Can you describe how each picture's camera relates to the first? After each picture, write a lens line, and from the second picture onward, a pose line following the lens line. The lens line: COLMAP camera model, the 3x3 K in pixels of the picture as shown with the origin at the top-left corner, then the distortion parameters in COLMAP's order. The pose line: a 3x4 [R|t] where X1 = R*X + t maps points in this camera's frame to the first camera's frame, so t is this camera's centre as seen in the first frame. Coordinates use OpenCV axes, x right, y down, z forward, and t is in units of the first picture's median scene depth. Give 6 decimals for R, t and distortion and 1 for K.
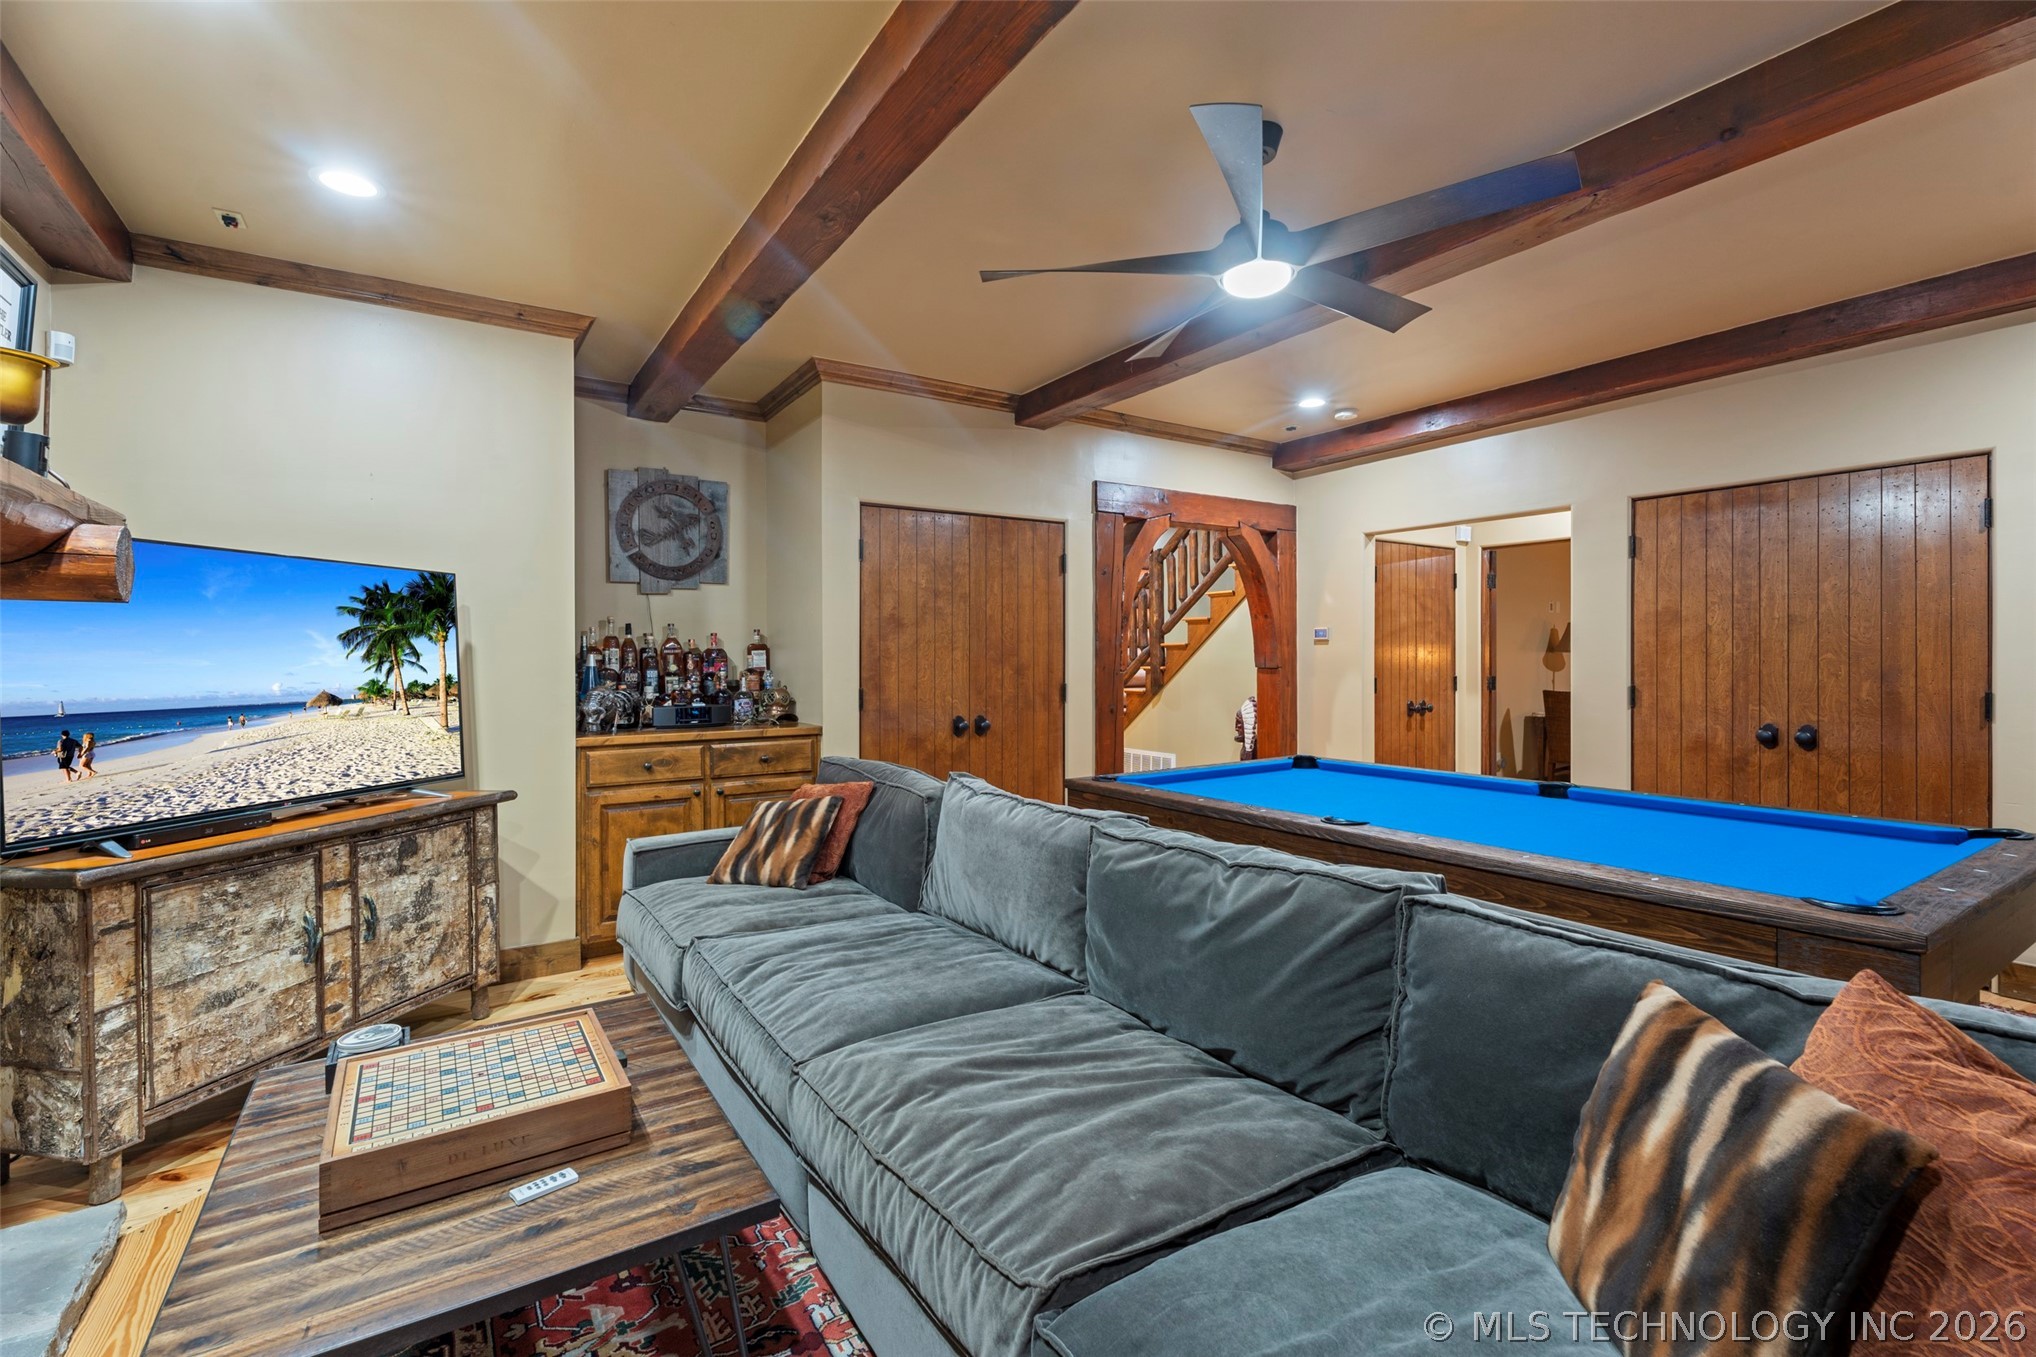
lens RADIAL K [[904.1, 0, 1028.2], [0, 904.1, 664.8], [0, 0, 1]] dist [0.003714, -0.002075]
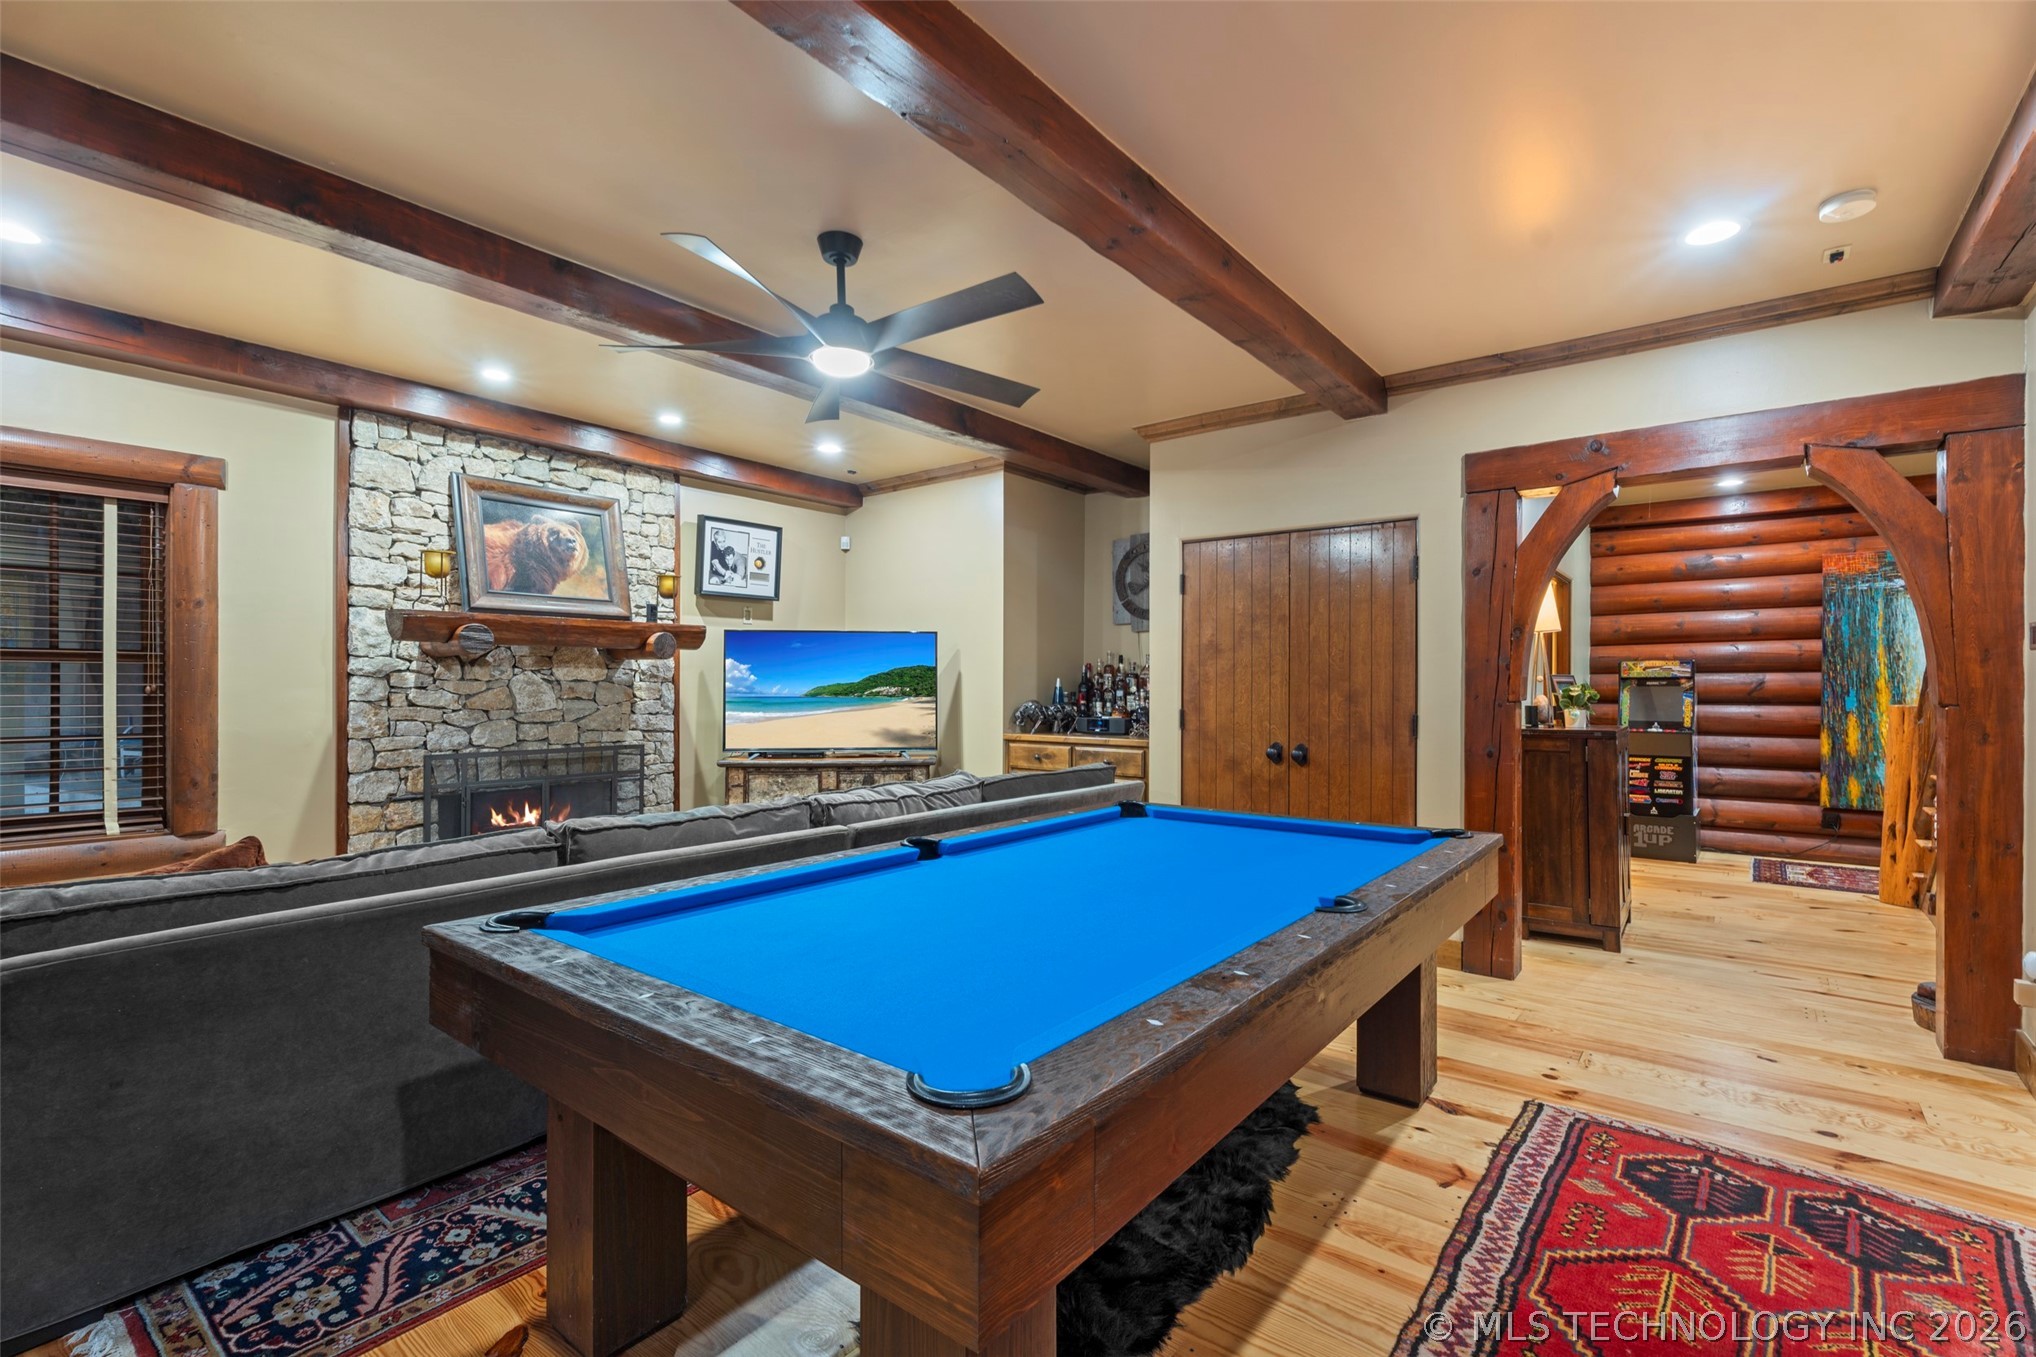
lens RADIAL K [[904.1, 0, 1021.9], [0, 904.1, 681.7], [0, 0, 1]] dist [0.003714, -0.002075]
pose [[0.311140, 0.005741, -0.950347, 1.146973], [-0.010905, 0.999937, 0.002470, -0.011795], [0.950301, 0.009595, 0.311183, 0.667002]]
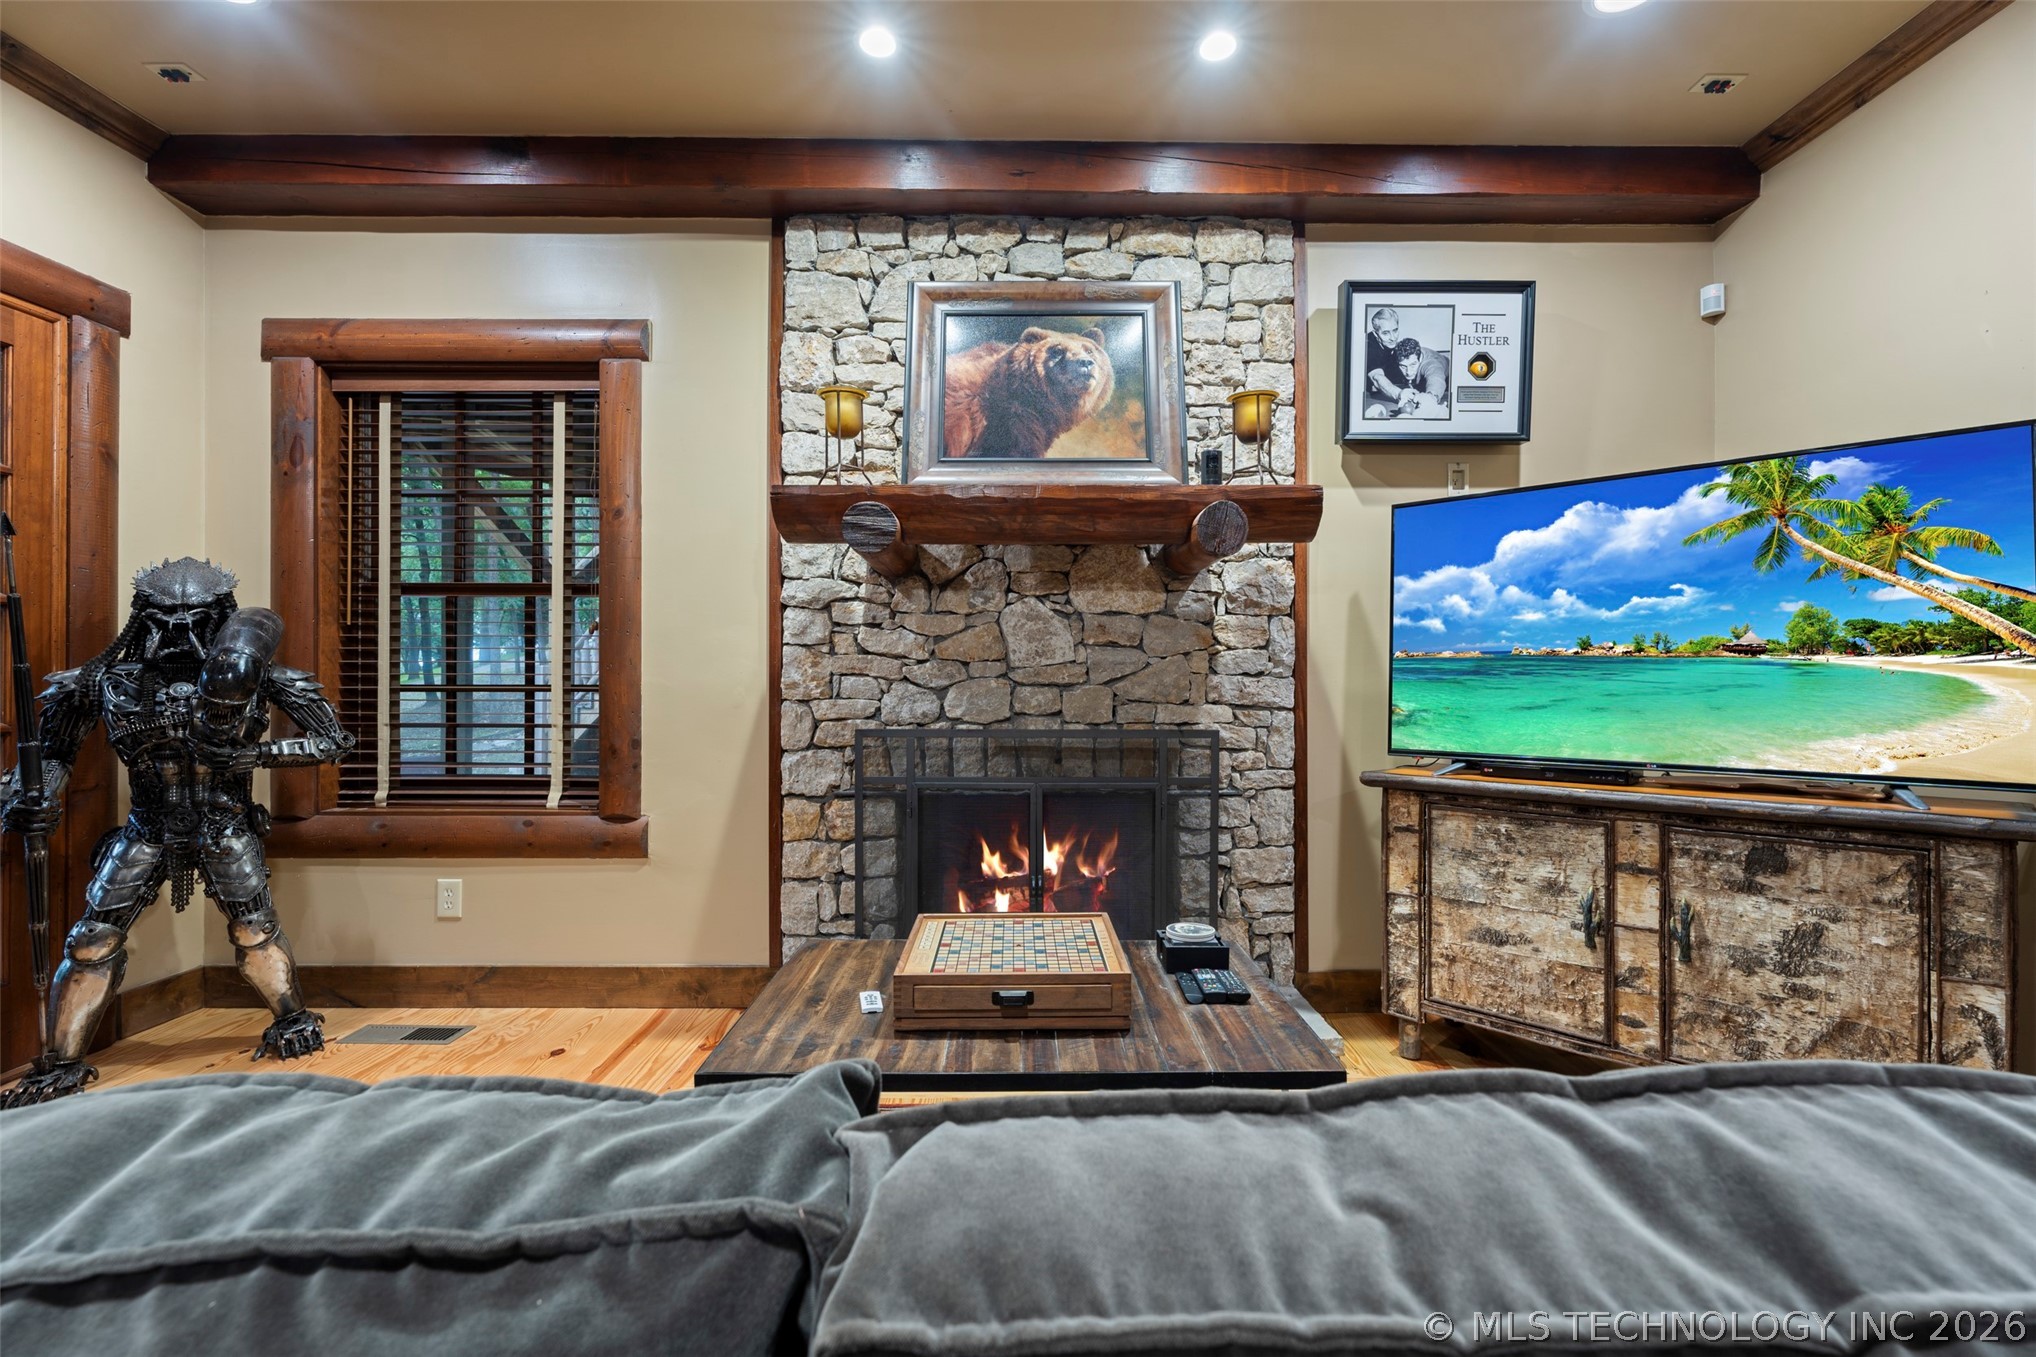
lens RADIAL K [[904.1, 0, 1028.1], [0, 904.1, 668.0], [0, 0, 1]] dist [0.003714, -0.002075]
pose [[-0.544999, -0.003080, -0.838431, 0.174724], [-0.002522, 0.999995, -0.002034, 0.057538], [0.838433, 0.001006, -0.545004, 0.847875]]
